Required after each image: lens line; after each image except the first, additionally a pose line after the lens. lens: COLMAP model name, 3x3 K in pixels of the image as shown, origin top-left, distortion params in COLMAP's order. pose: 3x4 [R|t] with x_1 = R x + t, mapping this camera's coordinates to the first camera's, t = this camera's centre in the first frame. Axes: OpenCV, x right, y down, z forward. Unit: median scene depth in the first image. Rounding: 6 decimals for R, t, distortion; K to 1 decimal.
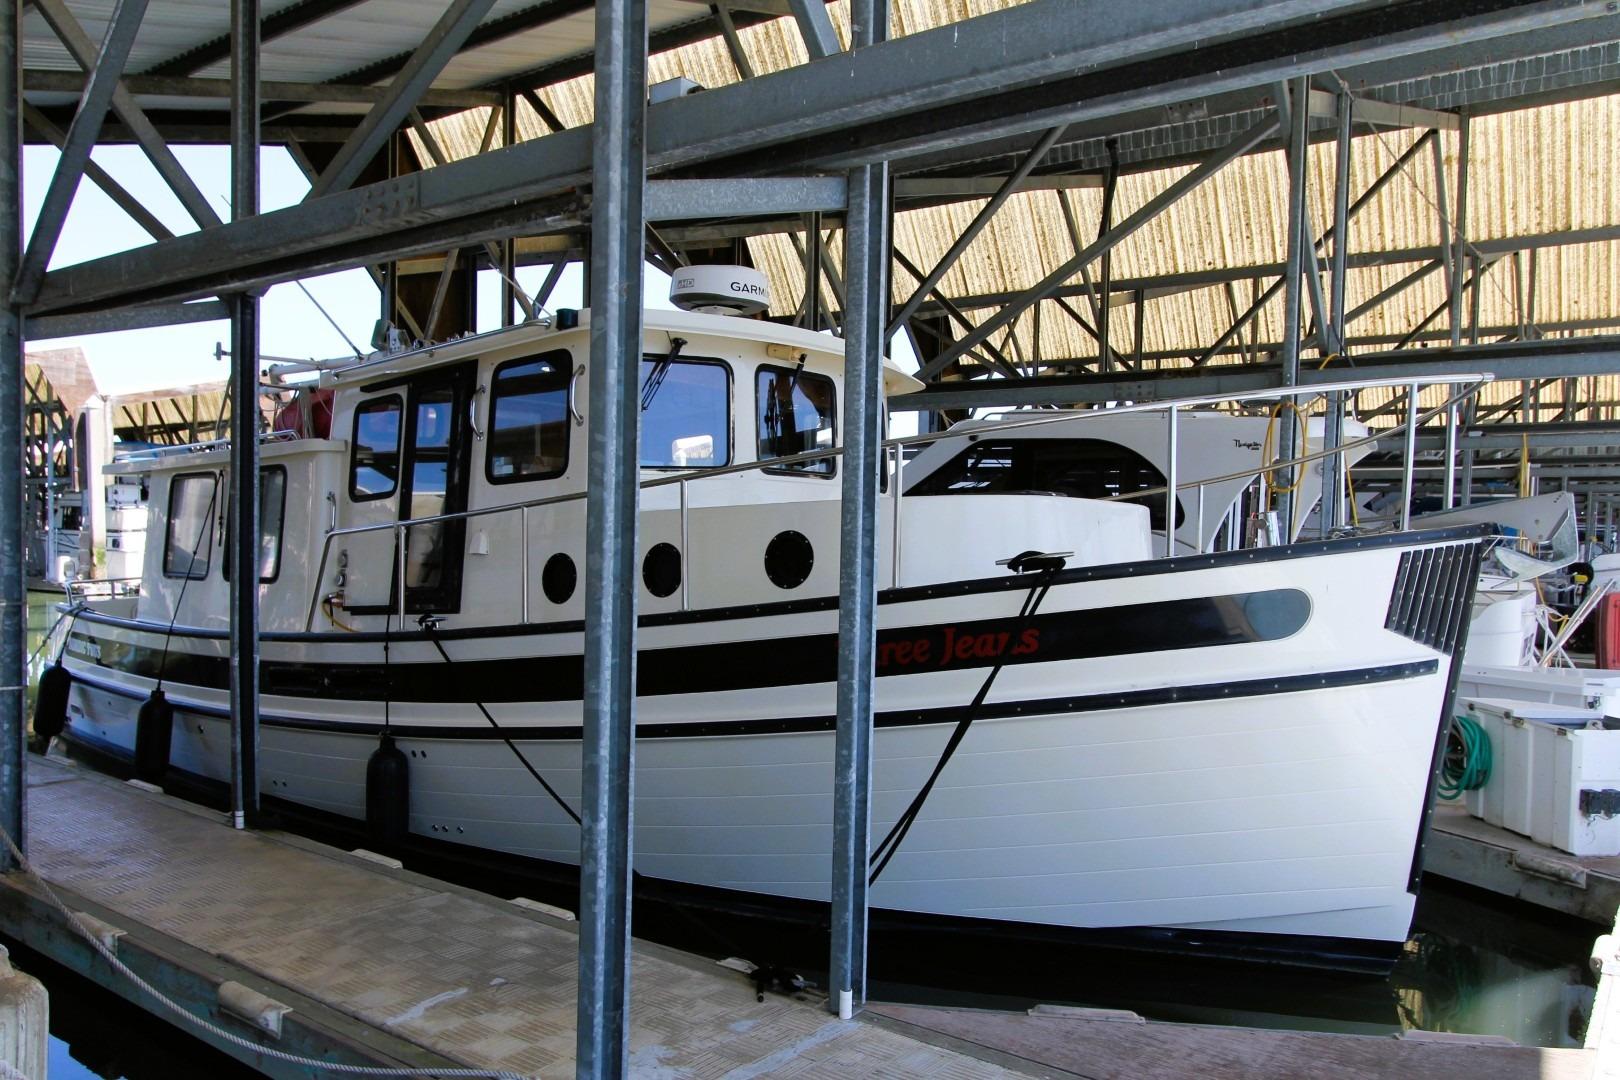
lens RADIAL K [[746.5, 0, 806.6], [0, 746.5, 554.3], [0, 0, 1]] dist [-0.019481, 0.002517]
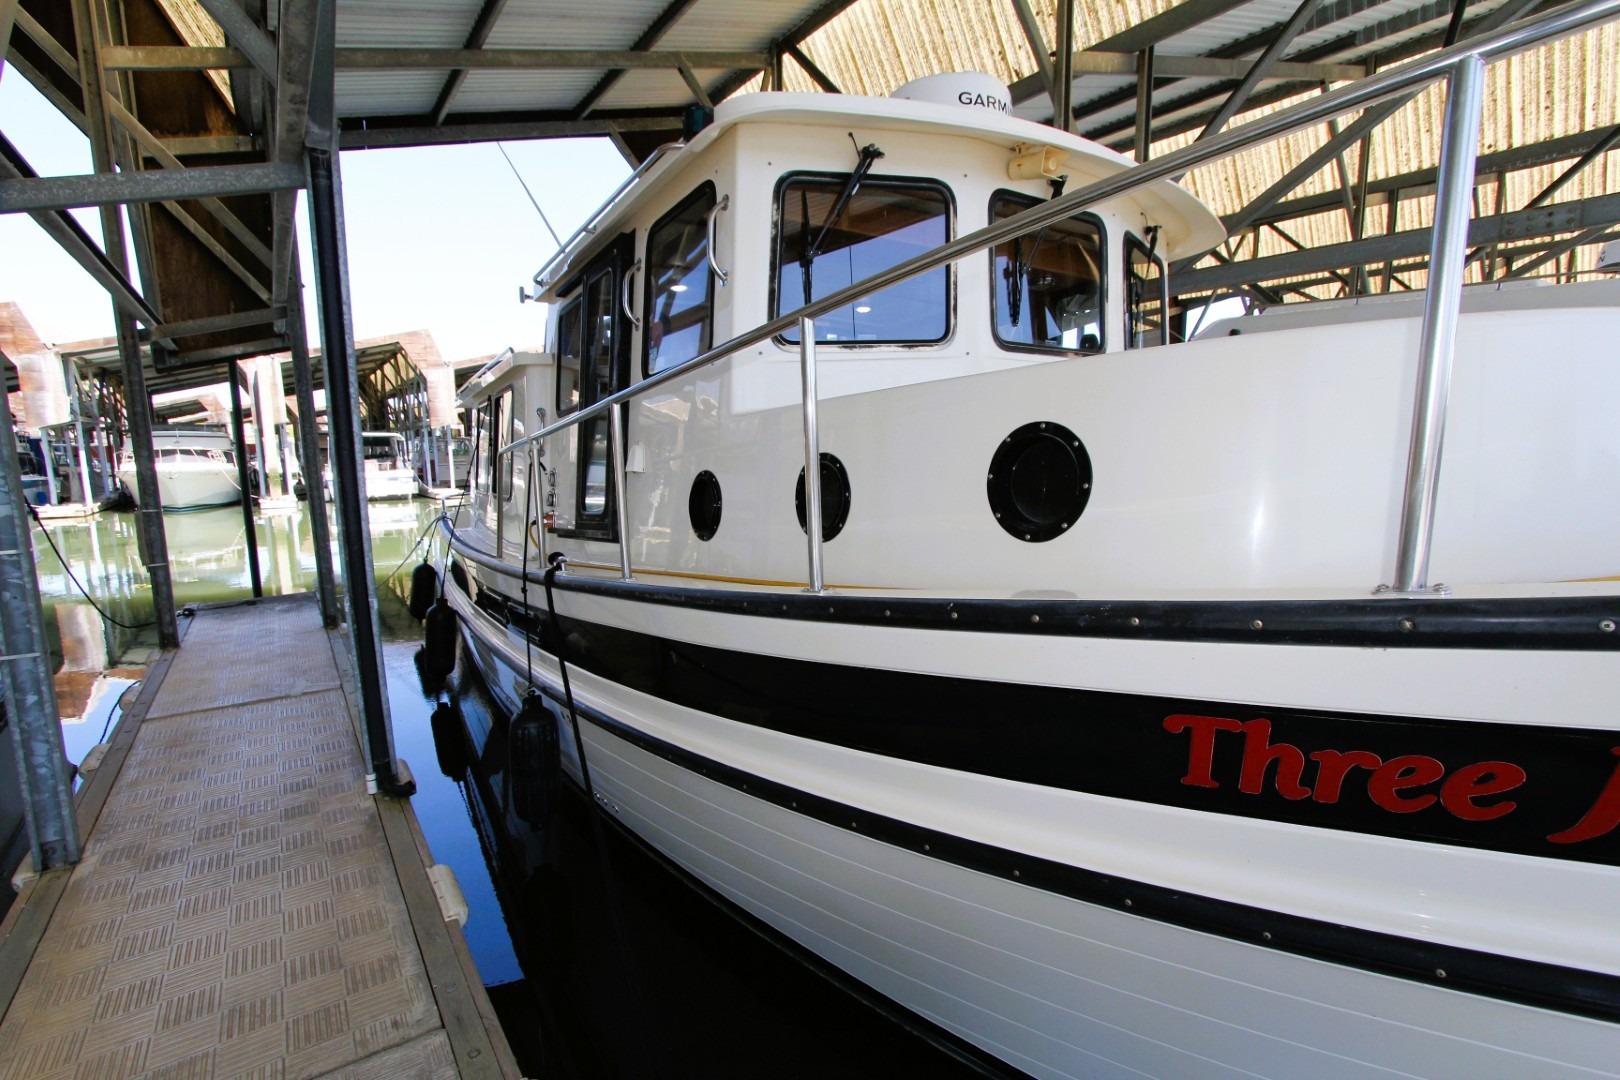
lens RADIAL K [[746.5, 0, 806.6], [0, 746.5, 554.3], [0, 0, 1]] dist [-0.019481, 0.002517]
pose [[0.948564, 0.018352, -0.316052, -0.006748], [0.020207, 0.992773, 0.118291, -0.004151], [0.315939, -0.118593, 0.941338, 0.300997]]
